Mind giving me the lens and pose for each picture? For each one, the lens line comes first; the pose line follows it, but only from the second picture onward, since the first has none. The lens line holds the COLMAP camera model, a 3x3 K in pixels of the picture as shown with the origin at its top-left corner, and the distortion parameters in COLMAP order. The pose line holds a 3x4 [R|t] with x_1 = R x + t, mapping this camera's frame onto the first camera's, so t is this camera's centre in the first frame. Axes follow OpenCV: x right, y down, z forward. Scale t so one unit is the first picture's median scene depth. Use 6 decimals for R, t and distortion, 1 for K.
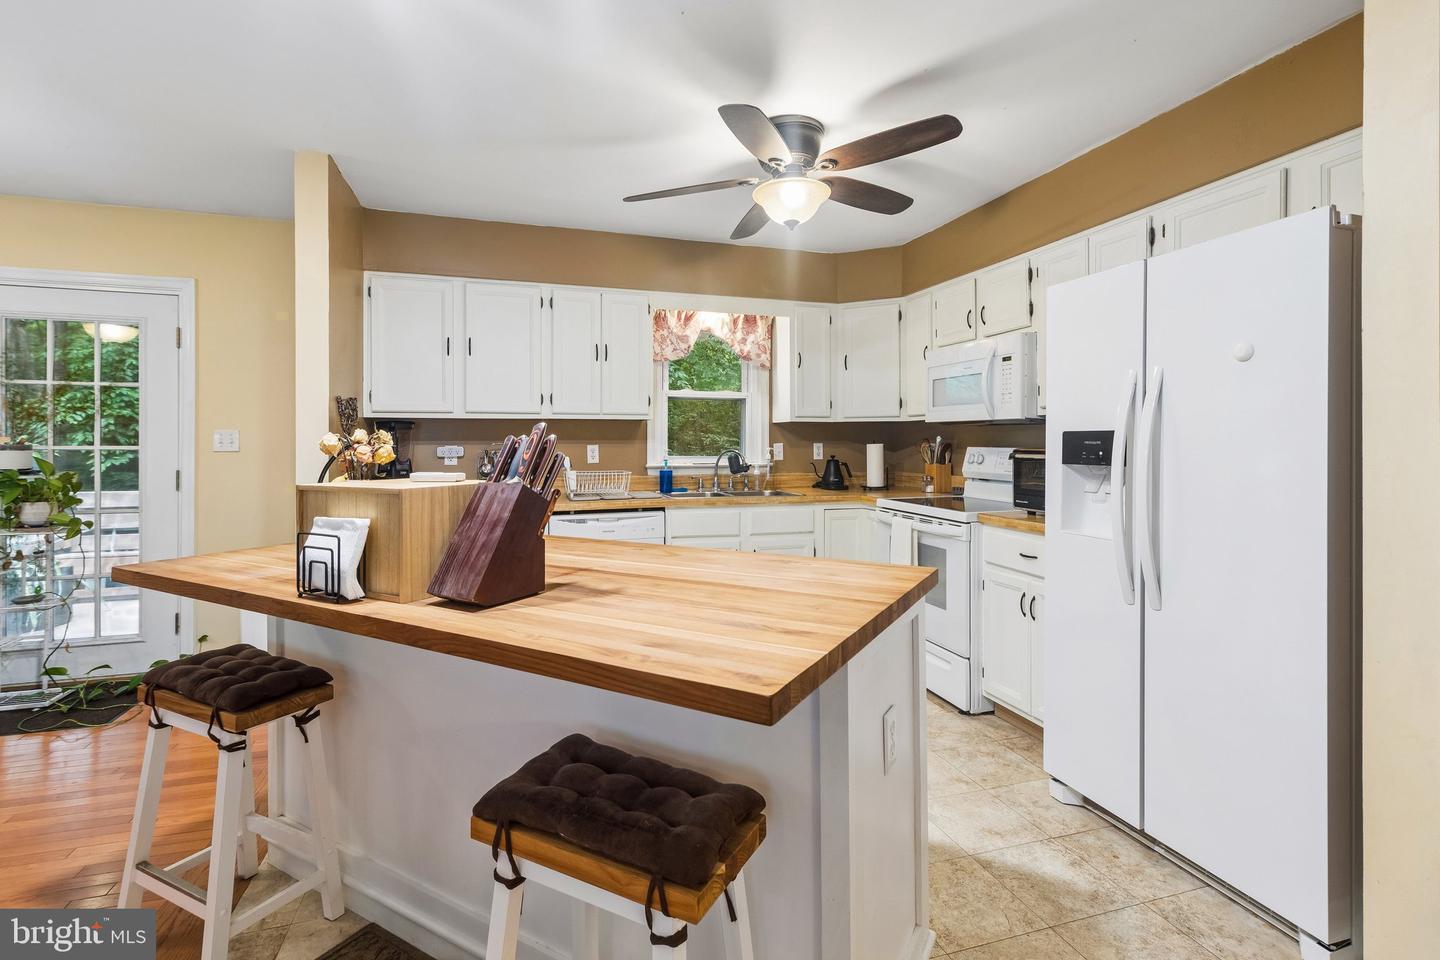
lens RADIAL K [[673.7, 0, 717.4], [0, 673.7, 443.4], [0, 0, 1]] dist [-0.000061, 0.000068]
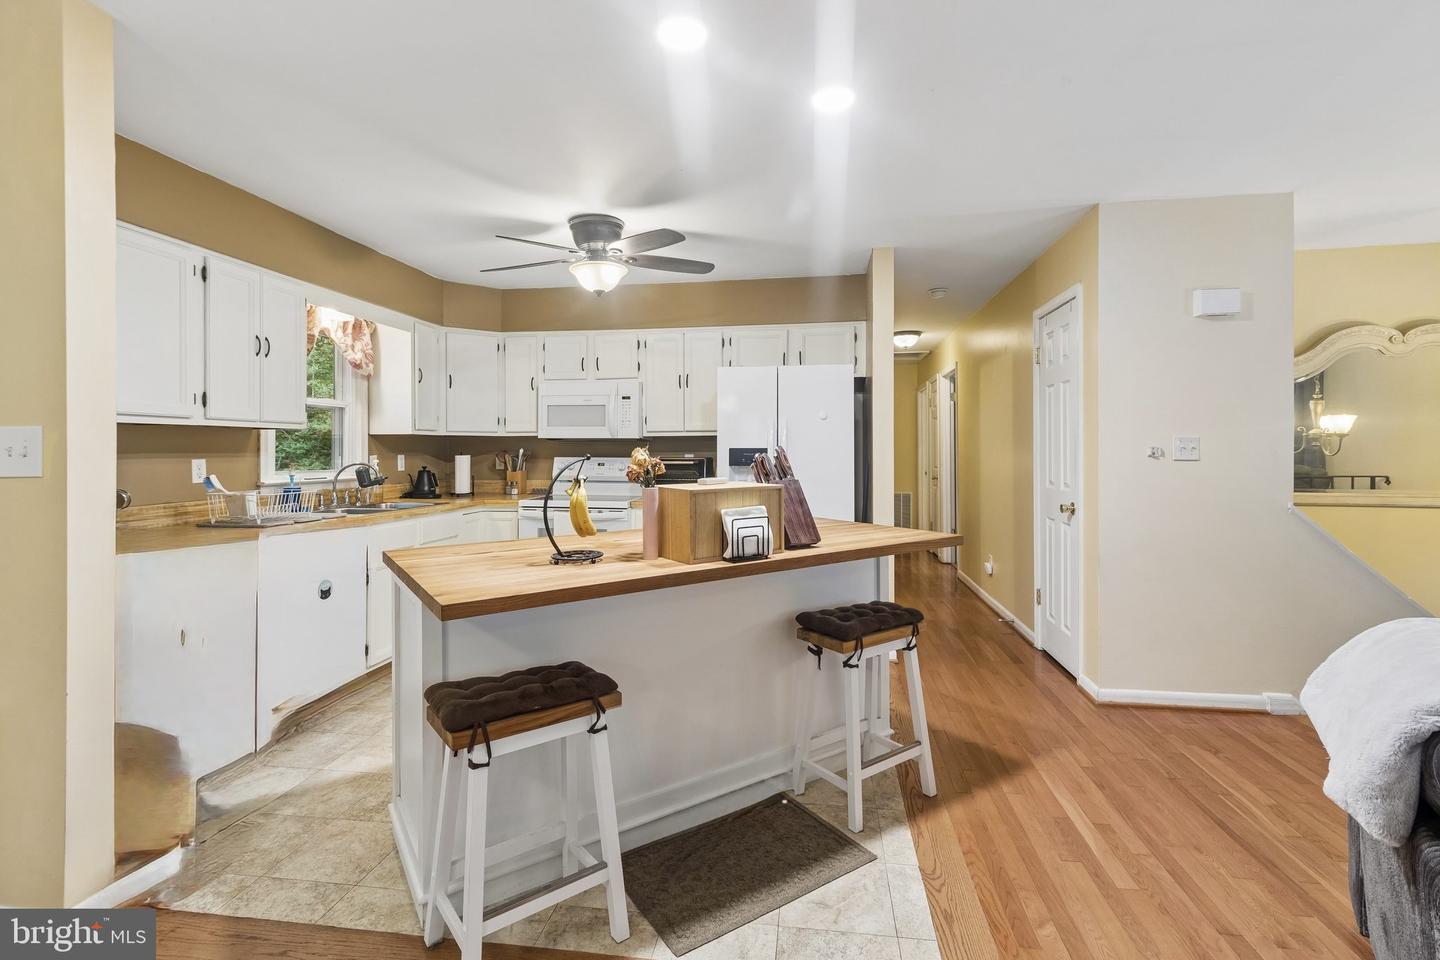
lens RADIAL K [[685.5, 0, 722.9], [0, 685.5, 449.5], [0, 0, 1]] dist [-0.000283, 0.000171]
pose [[0.411700, 0.000938, 0.911319, -0.643472], [0.001907, 0.999996, -0.001891, -0.005768], [-0.911318, 0.002516, 0.411696, 0.133466]]
